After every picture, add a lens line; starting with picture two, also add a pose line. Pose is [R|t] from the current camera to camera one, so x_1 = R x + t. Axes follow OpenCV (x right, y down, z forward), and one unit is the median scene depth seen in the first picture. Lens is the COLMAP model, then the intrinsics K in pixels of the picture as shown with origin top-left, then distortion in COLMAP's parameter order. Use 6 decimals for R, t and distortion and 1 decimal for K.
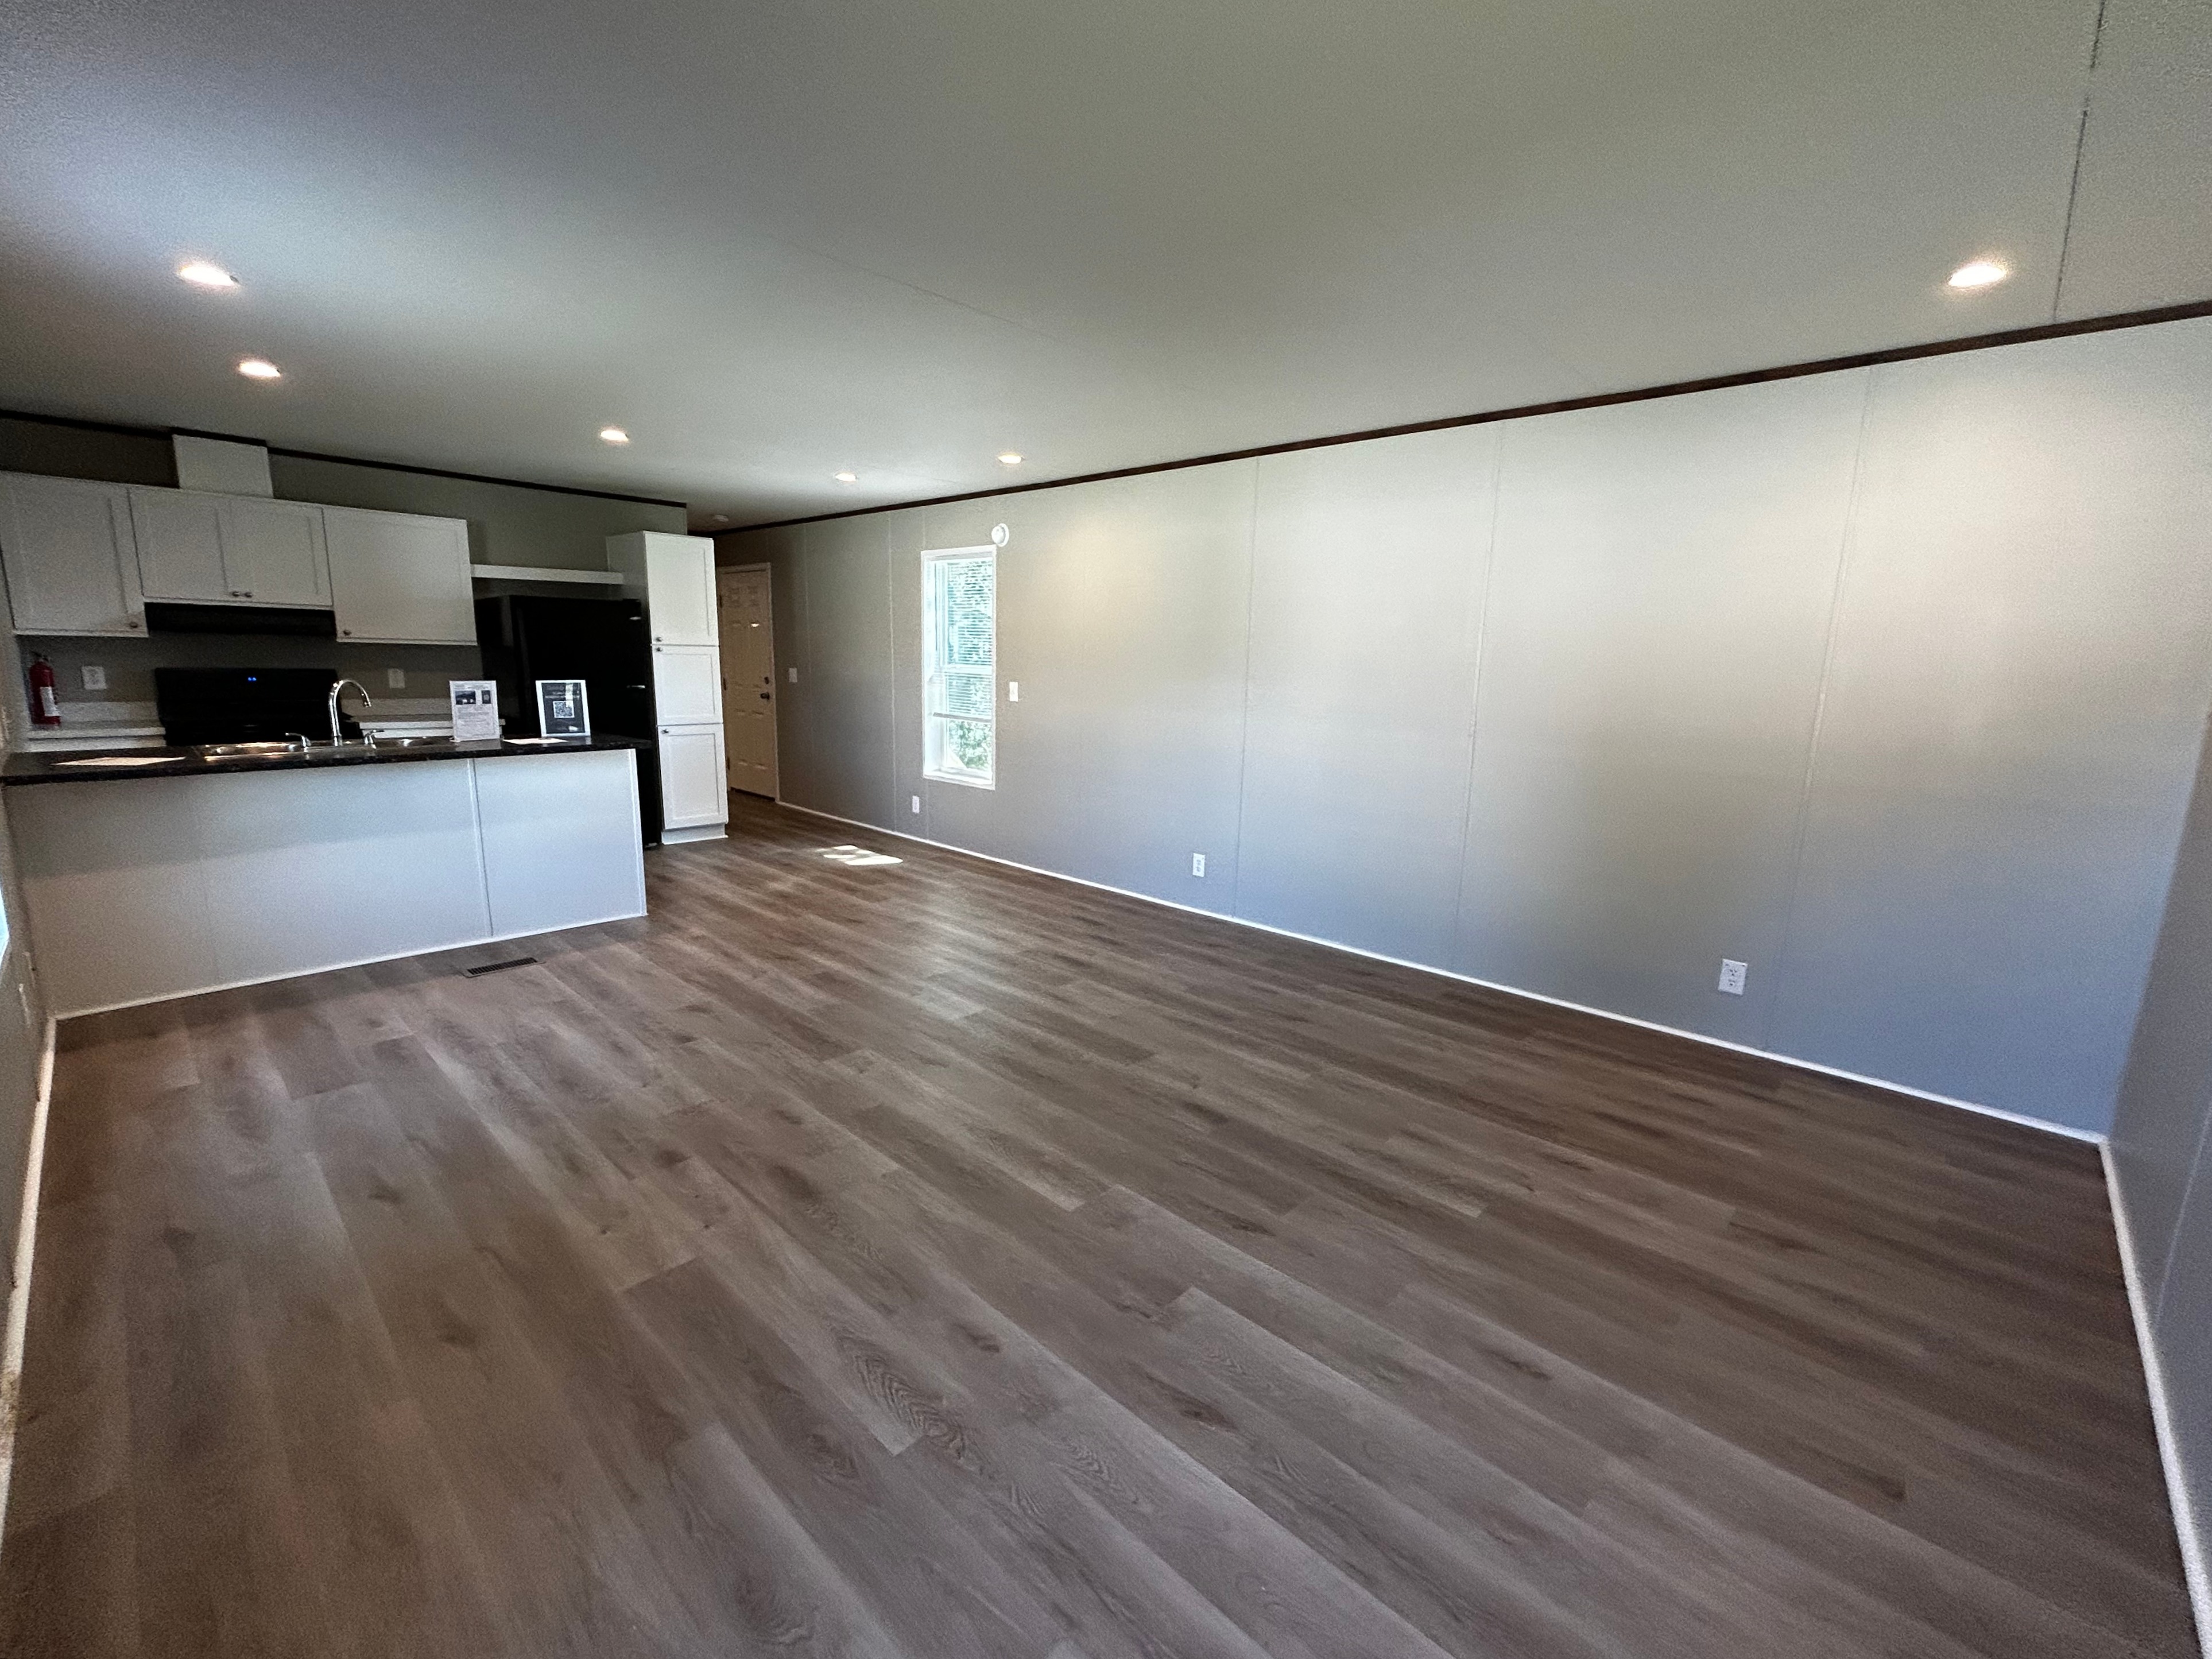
lens RADIAL K [[950.6, 0, 1106.0], [0, 950.6, 829.5], [0, 0, 1]] dist [0.003346, 0.007124]
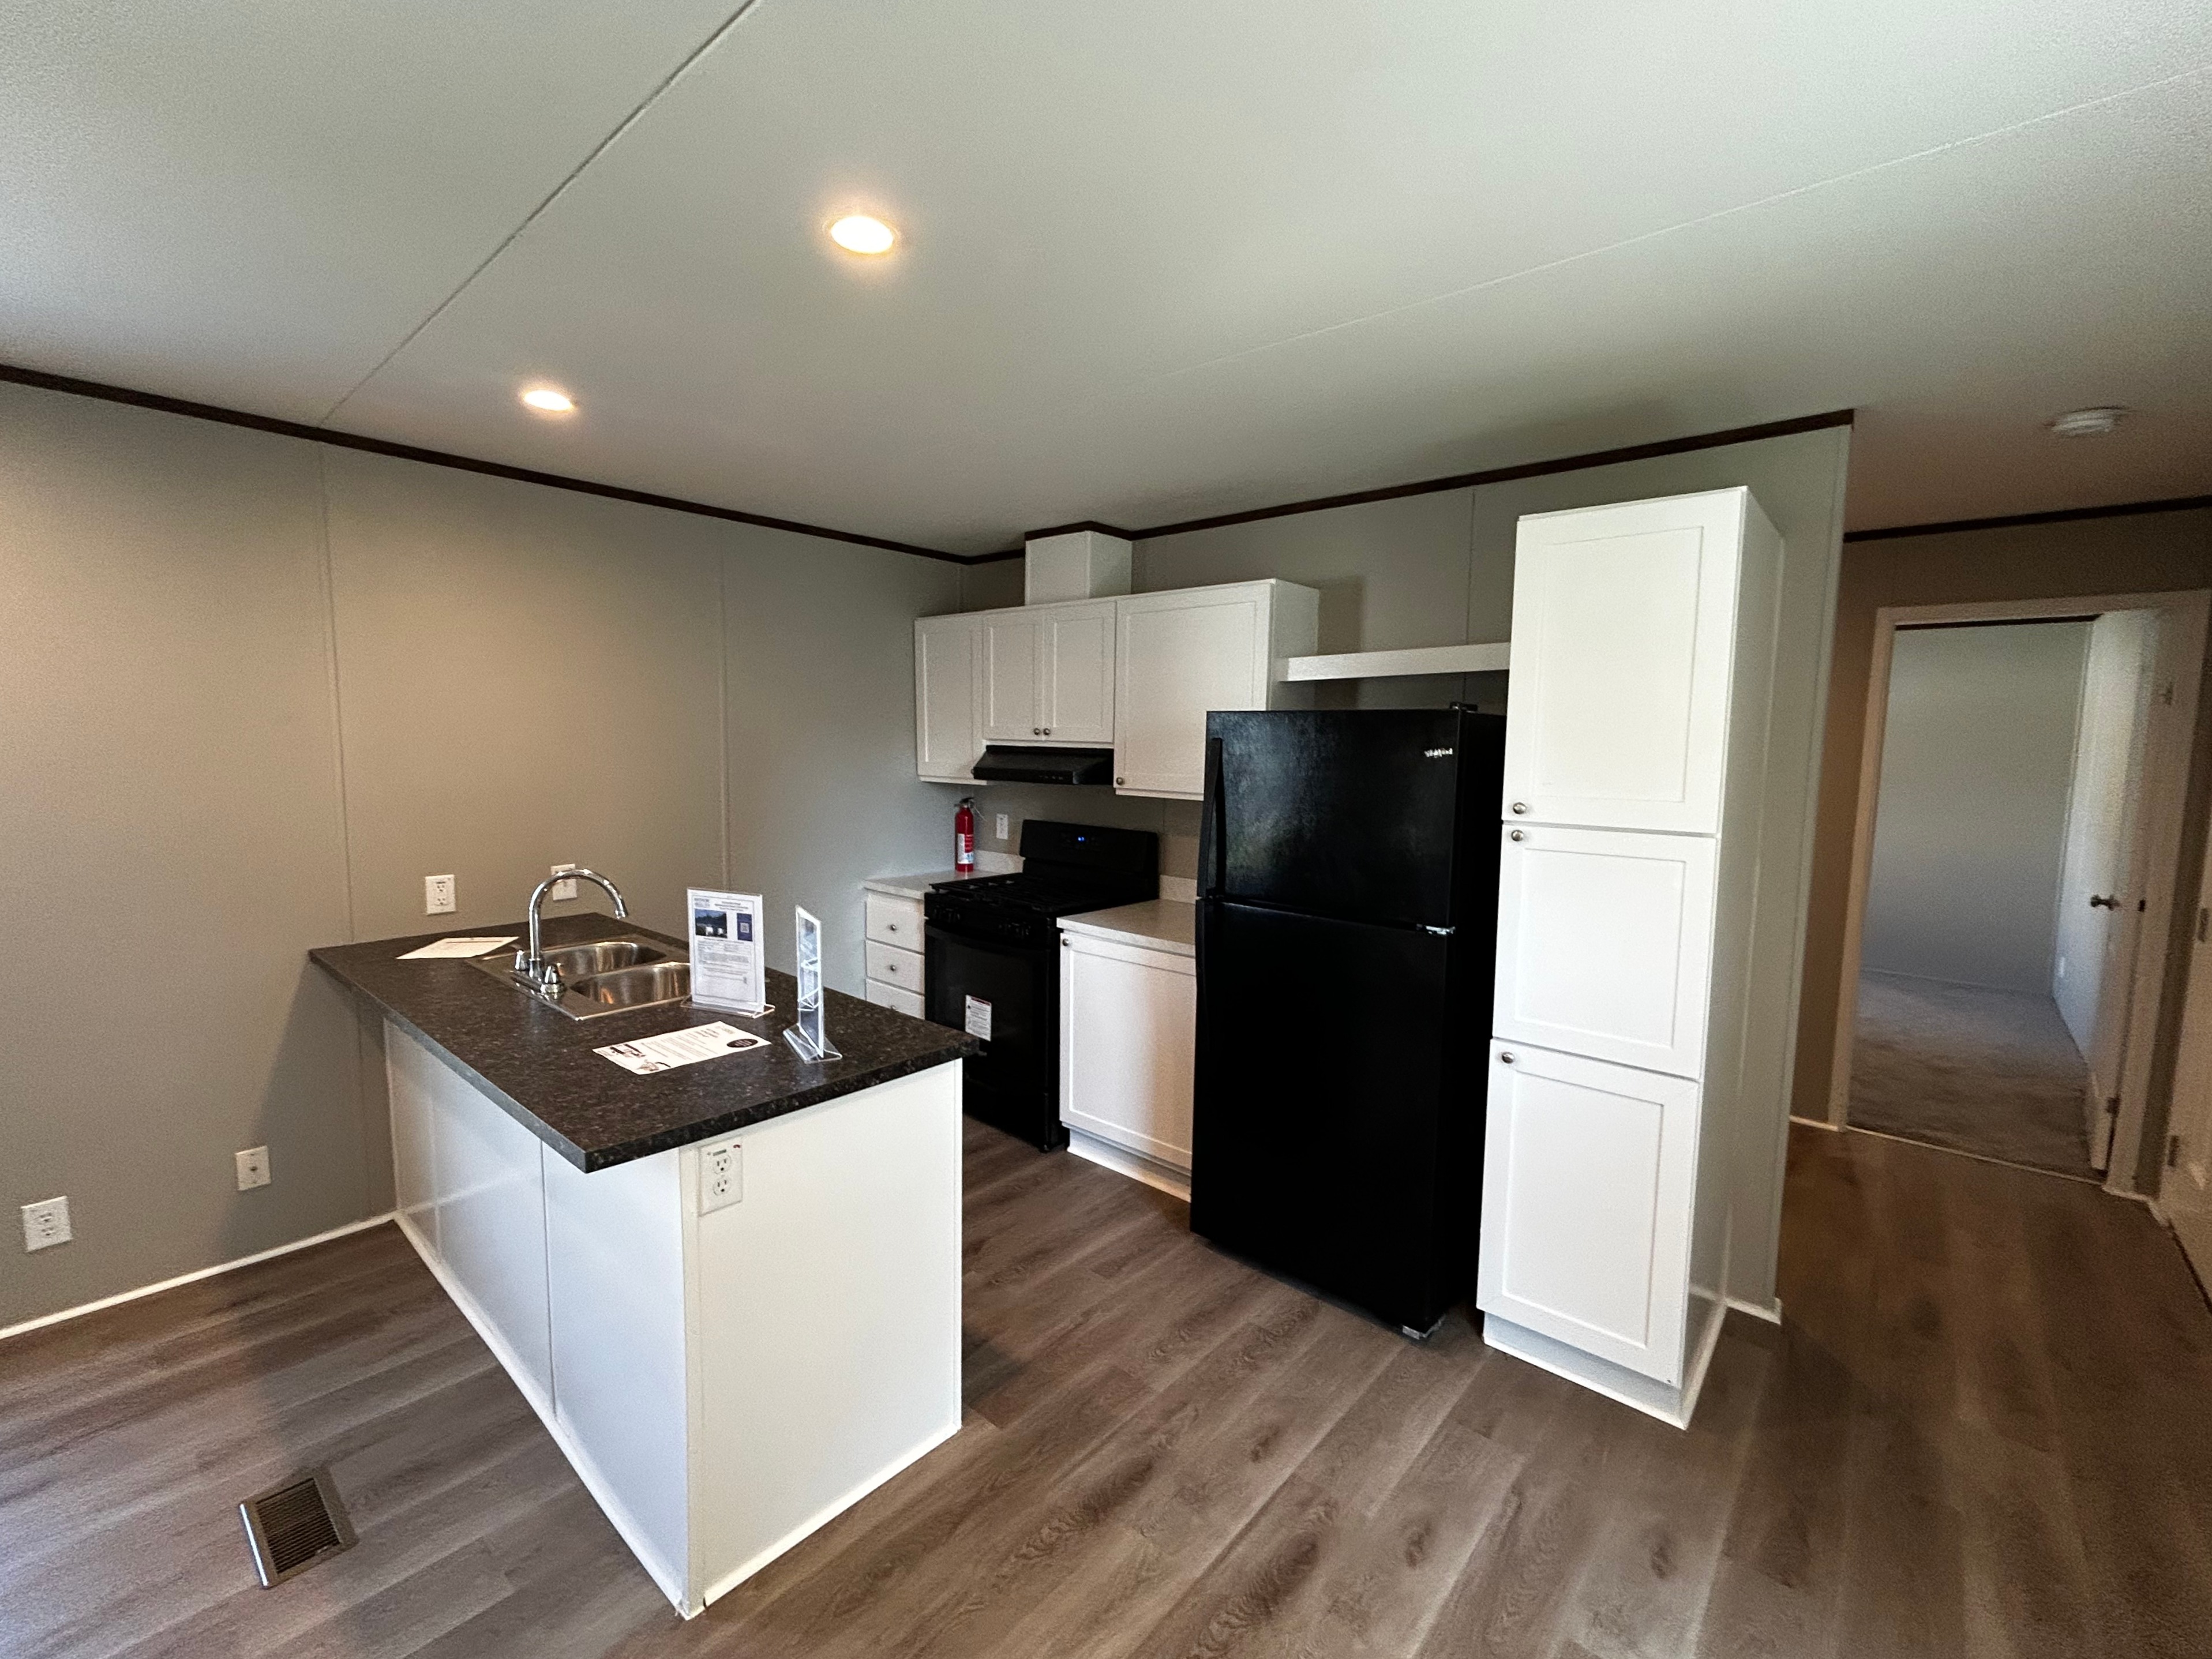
lens RADIAL K [[938.7, 0, 1102.1], [0, 938.7, 830.5], [0, 0, 1]] dist [-0.001584, -0.000466]
pose [[0.046253, 0.075542, -0.996069, -0.159044], [-0.196413, 0.978359, 0.065079, -0.235068], [0.979430, 0.192631, 0.060090, 1.057021]]
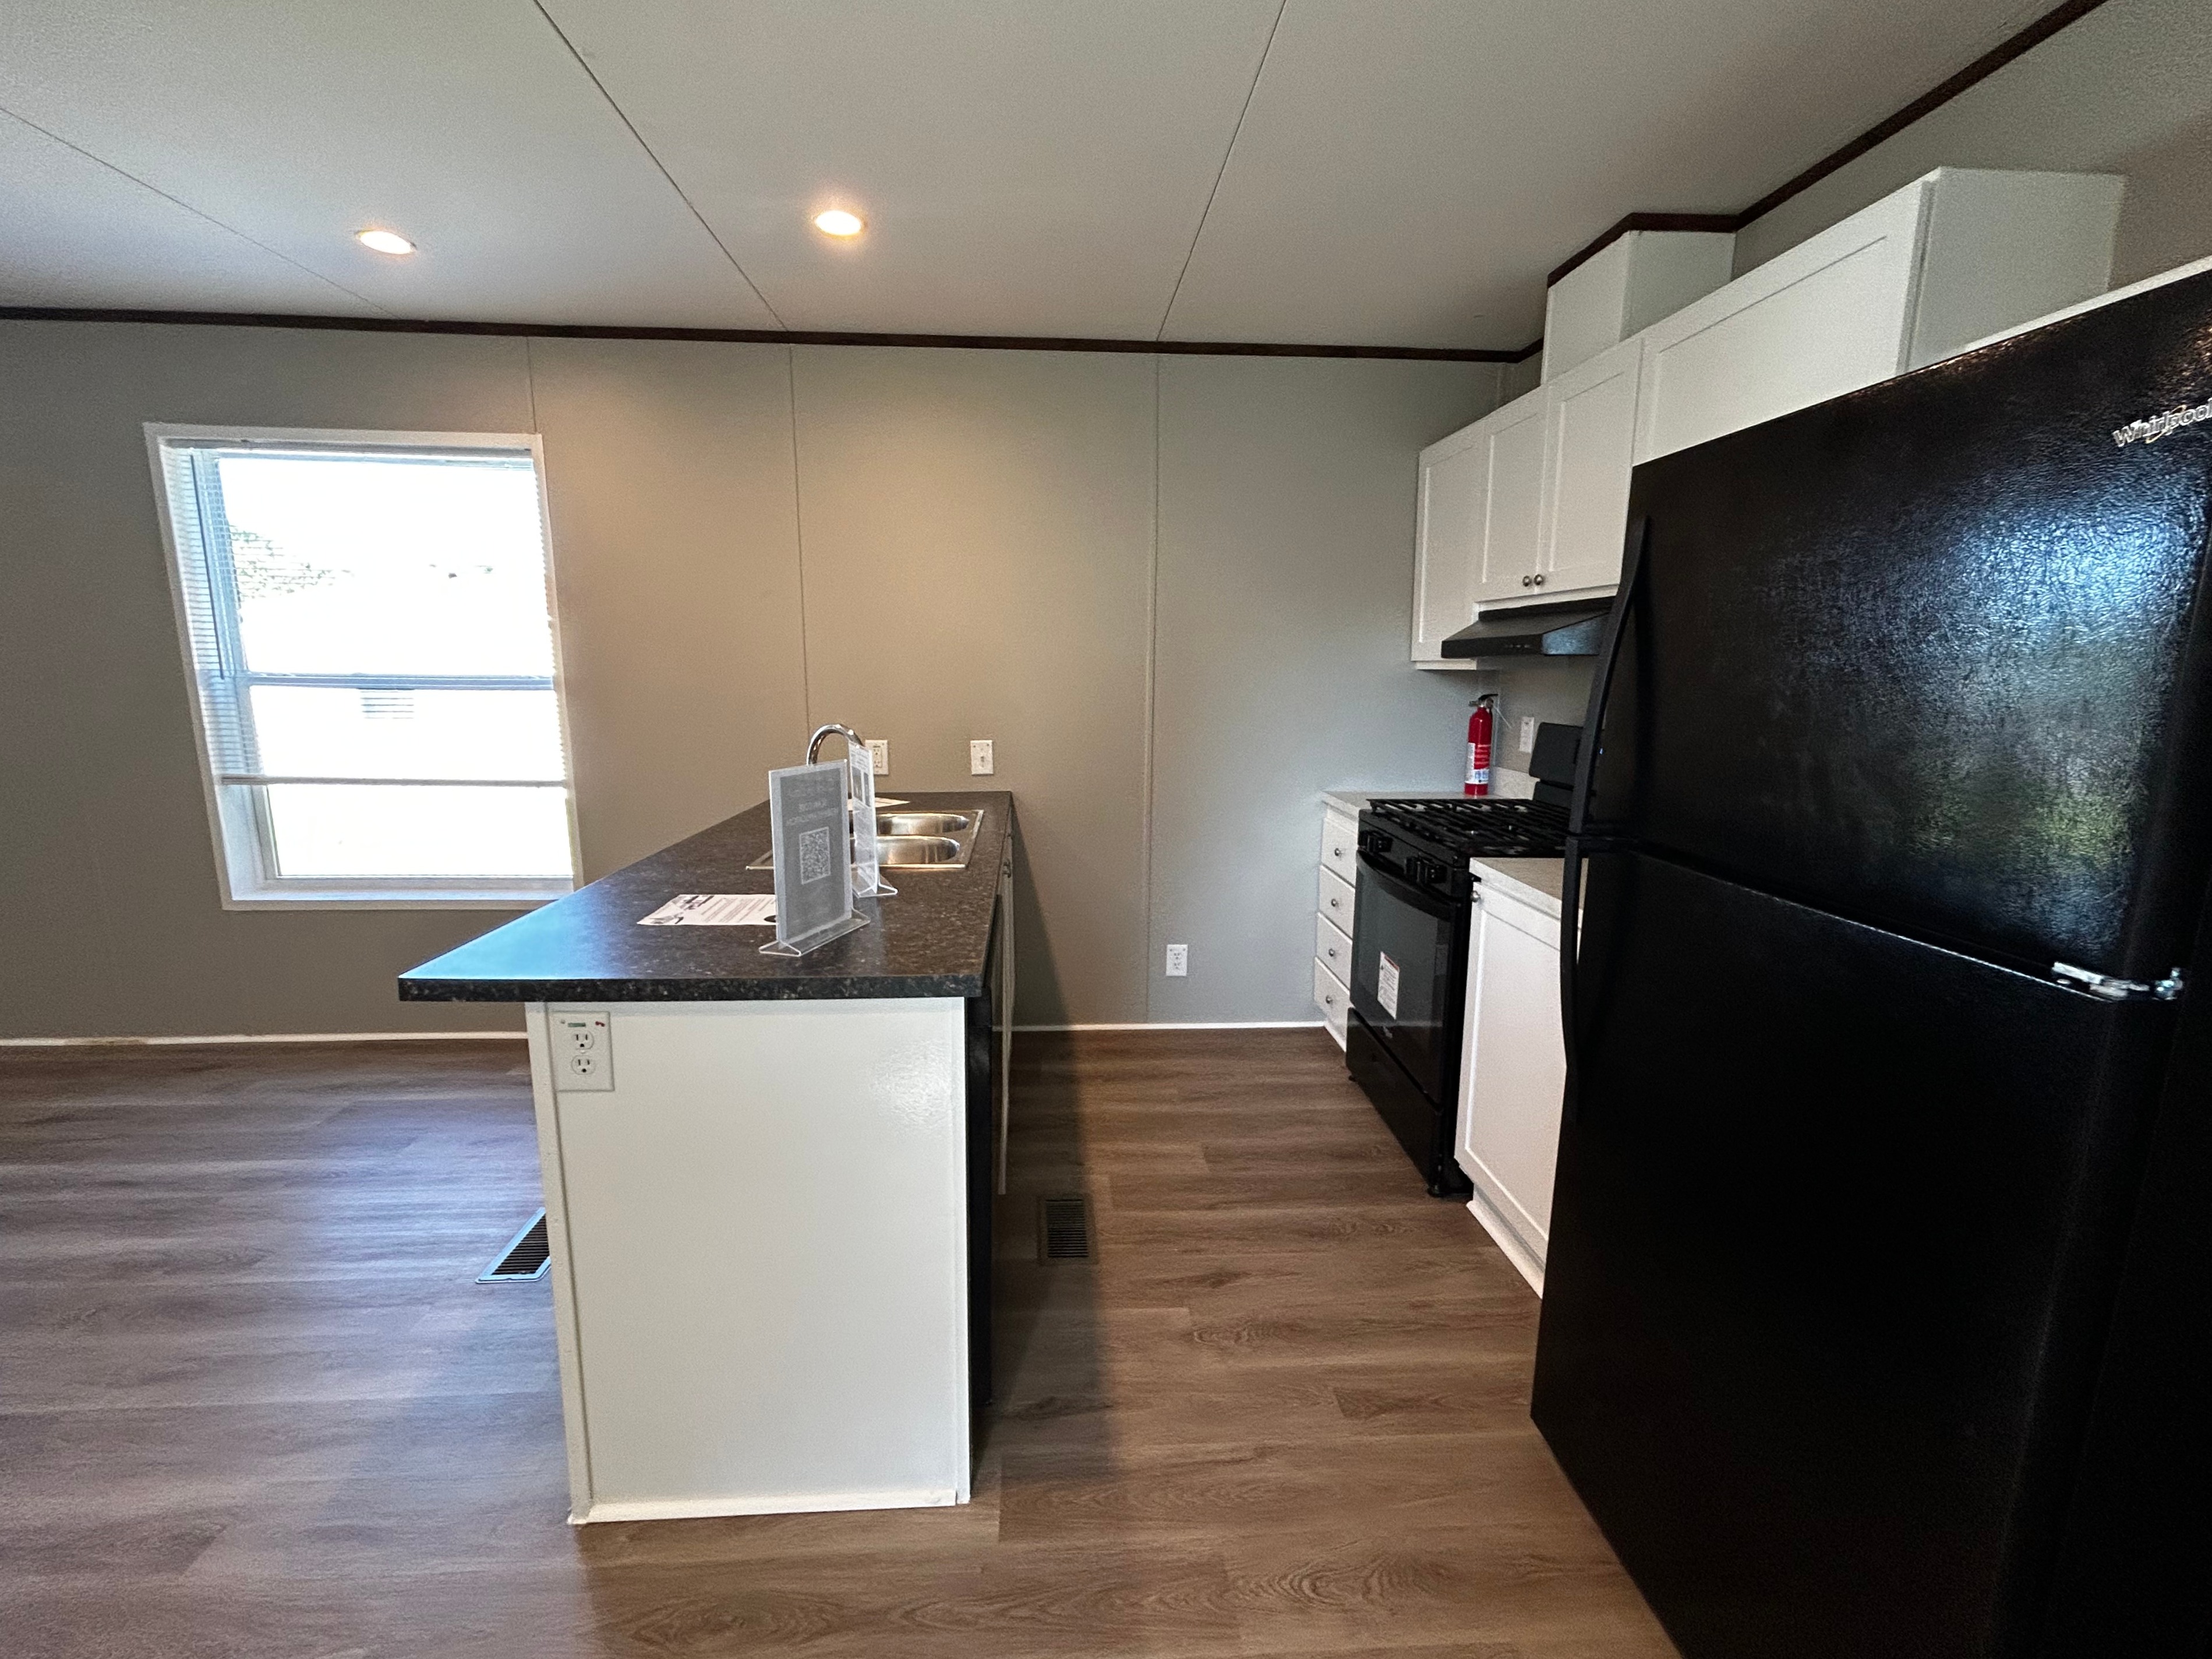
lens RADIAL K [[950.2, 0, 1097.8], [0, 950.2, 830.8], [0, 0, 1]] dist [-0.000956, -0.000394]
pose [[-0.676204, 0.097828, -0.730191, -0.389563], [-0.157309, 0.949112, 0.272836, -0.229652], [0.719724, 0.299359, -0.626404, 1.231619]]
